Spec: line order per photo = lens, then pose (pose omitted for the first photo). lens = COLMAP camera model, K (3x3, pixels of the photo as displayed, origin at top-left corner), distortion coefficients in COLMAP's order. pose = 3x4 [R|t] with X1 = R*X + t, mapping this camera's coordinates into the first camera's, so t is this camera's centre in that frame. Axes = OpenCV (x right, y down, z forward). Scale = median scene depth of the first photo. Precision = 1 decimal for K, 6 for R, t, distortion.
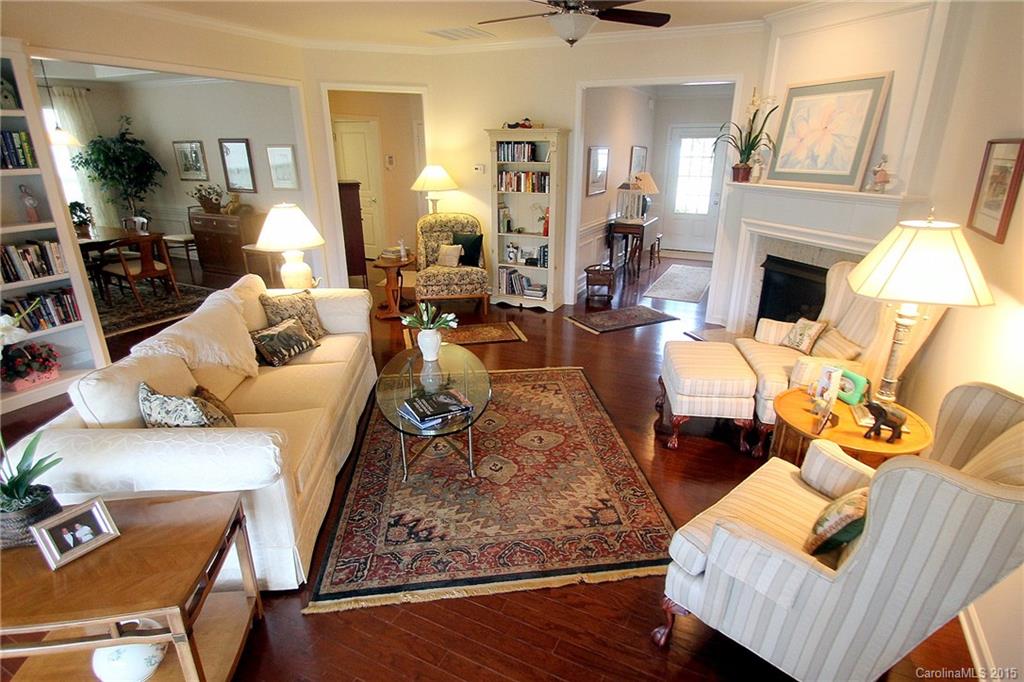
lens RADIAL K [[514.8, 0, 512.0], [0, 514.8, 341.0], [0, 0, 1]] dist [0.000079, -0.000284]
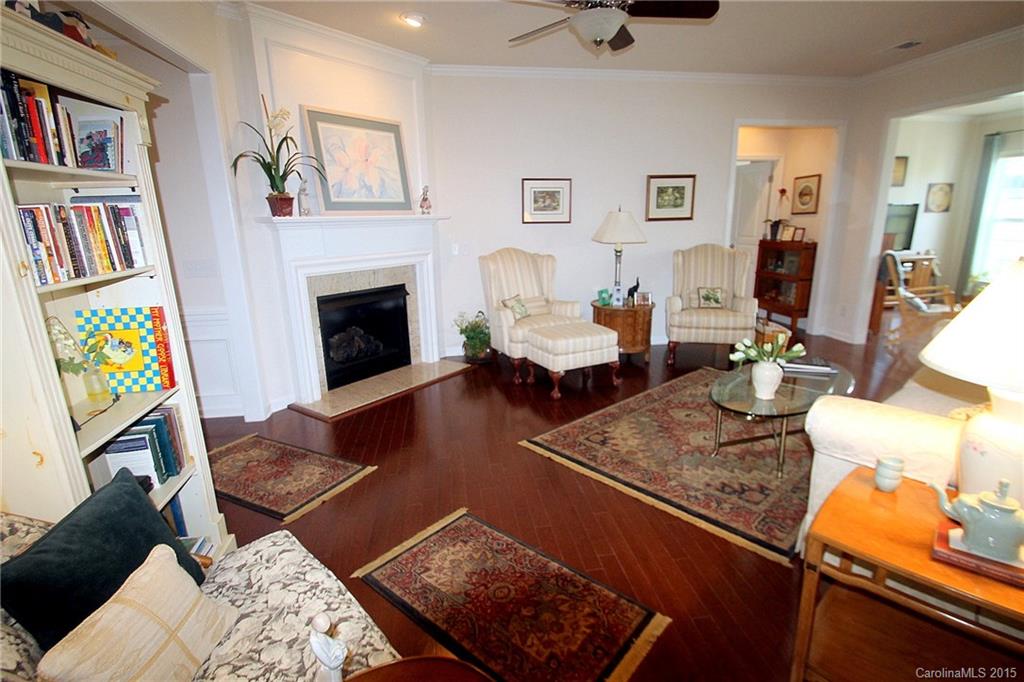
lens RADIAL K [[514.8, 0, 512.0], [0, 514.8, 341.0], [0, 0, 1]] dist [0.000079, -0.000284]
pose [[-0.560797, -0.195342, 0.804579, -0.451546], [0.292336, 0.862463, 0.413155, -0.408178], [-0.774626, 0.466903, -0.426562, 1.284040]]
